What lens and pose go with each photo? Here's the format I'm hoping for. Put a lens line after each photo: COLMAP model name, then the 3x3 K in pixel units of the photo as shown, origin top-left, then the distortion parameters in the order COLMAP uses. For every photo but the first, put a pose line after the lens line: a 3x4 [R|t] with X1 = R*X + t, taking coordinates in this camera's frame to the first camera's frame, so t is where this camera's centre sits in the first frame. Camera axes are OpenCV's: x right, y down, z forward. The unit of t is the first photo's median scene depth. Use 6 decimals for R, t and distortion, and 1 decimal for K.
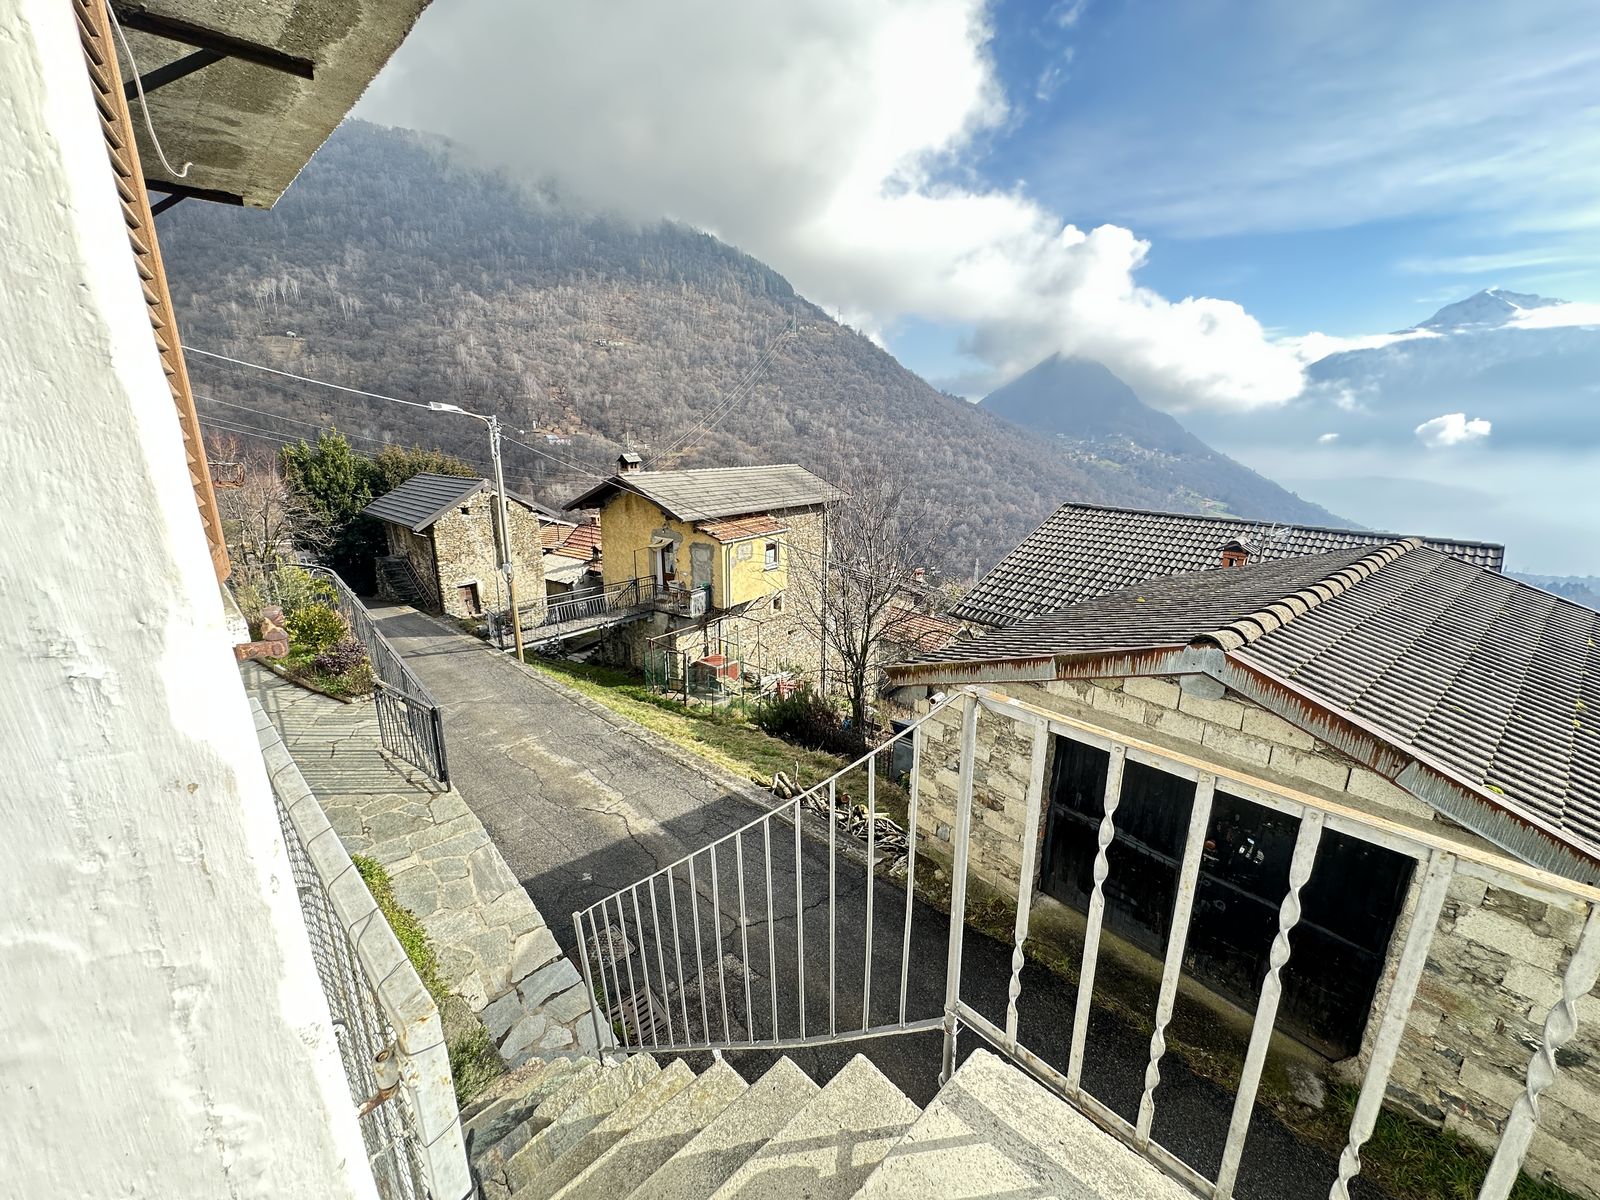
lens RADIAL K [[638.2, 0, 800.6], [0, 638.2, 600.6], [0, 0, 1]] dist [-0.002133, 0.000257]
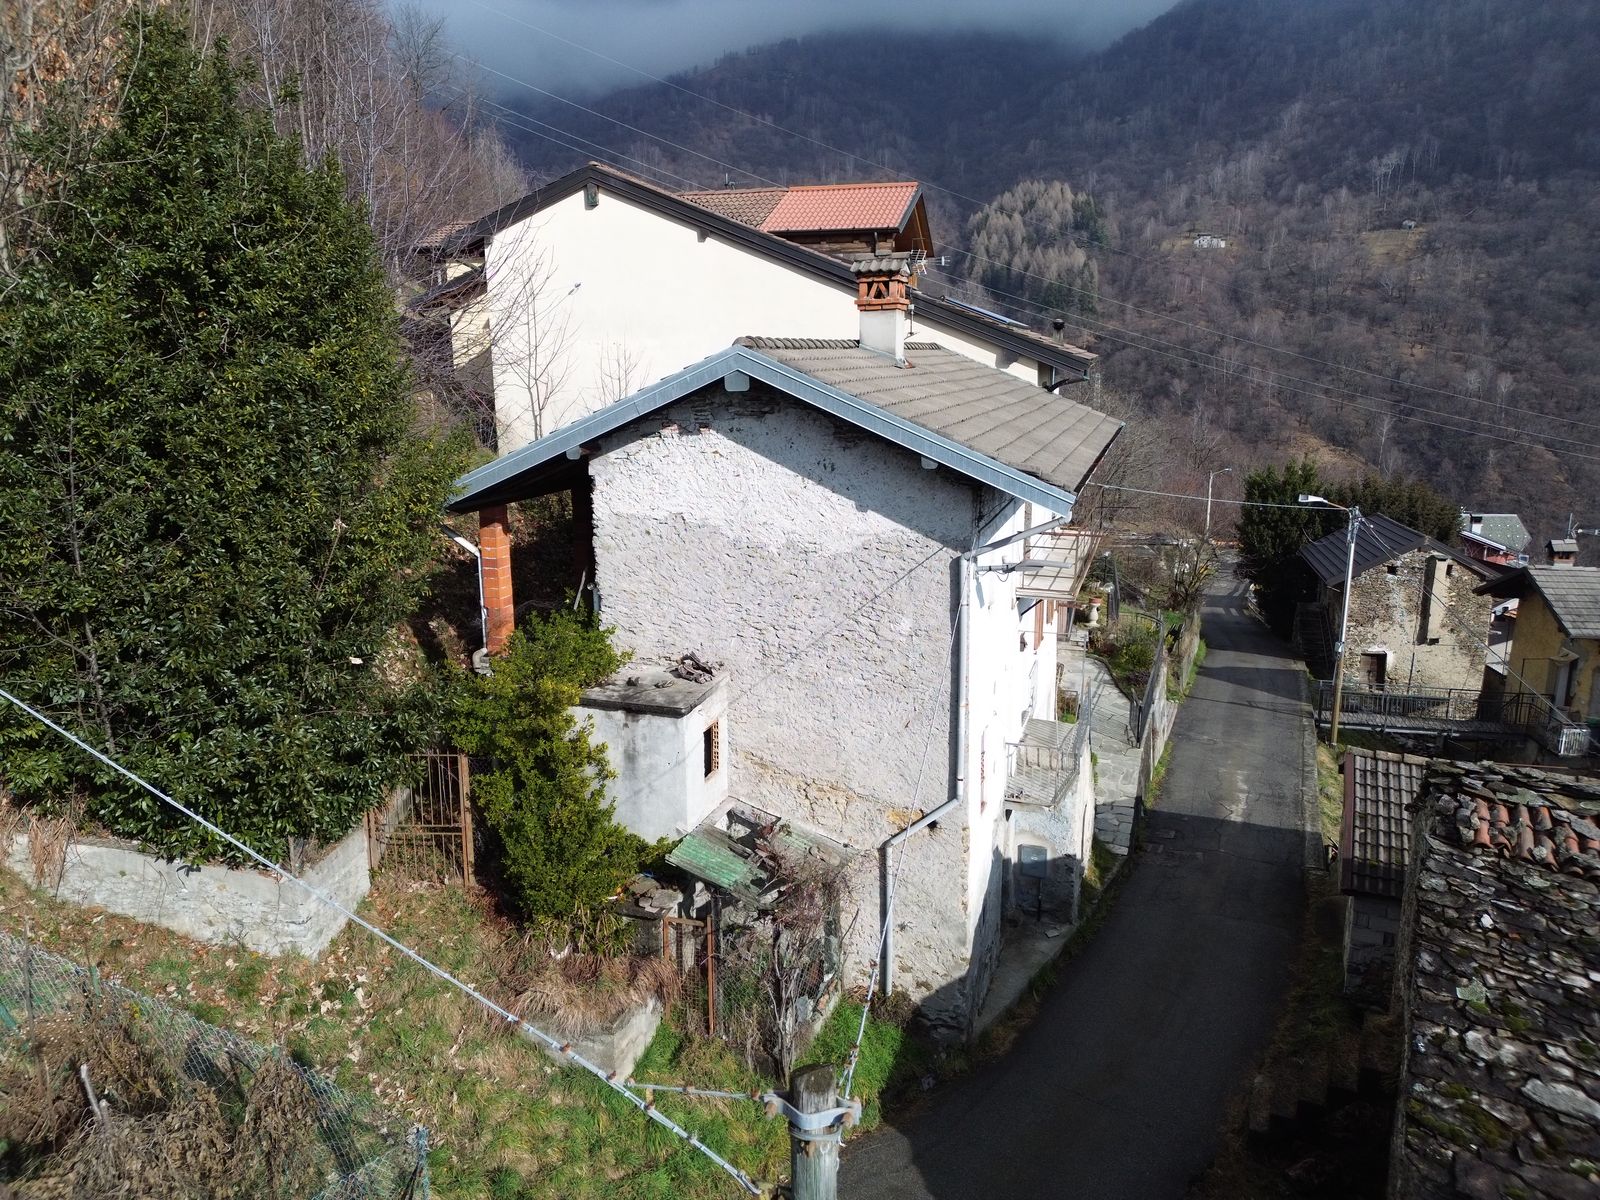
lens RADIAL K [[1118.2, 0, 797.0], [0, 1118.2, 603.6], [0, 0, 1]] dist [0.088645, -0.090818]
pose [[0.434848, 0.182784, -0.881758, 0.474306], [-0.226845, 0.969840, 0.089172, -0.051338], [0.871464, 0.161246, 0.463196, -0.389801]]
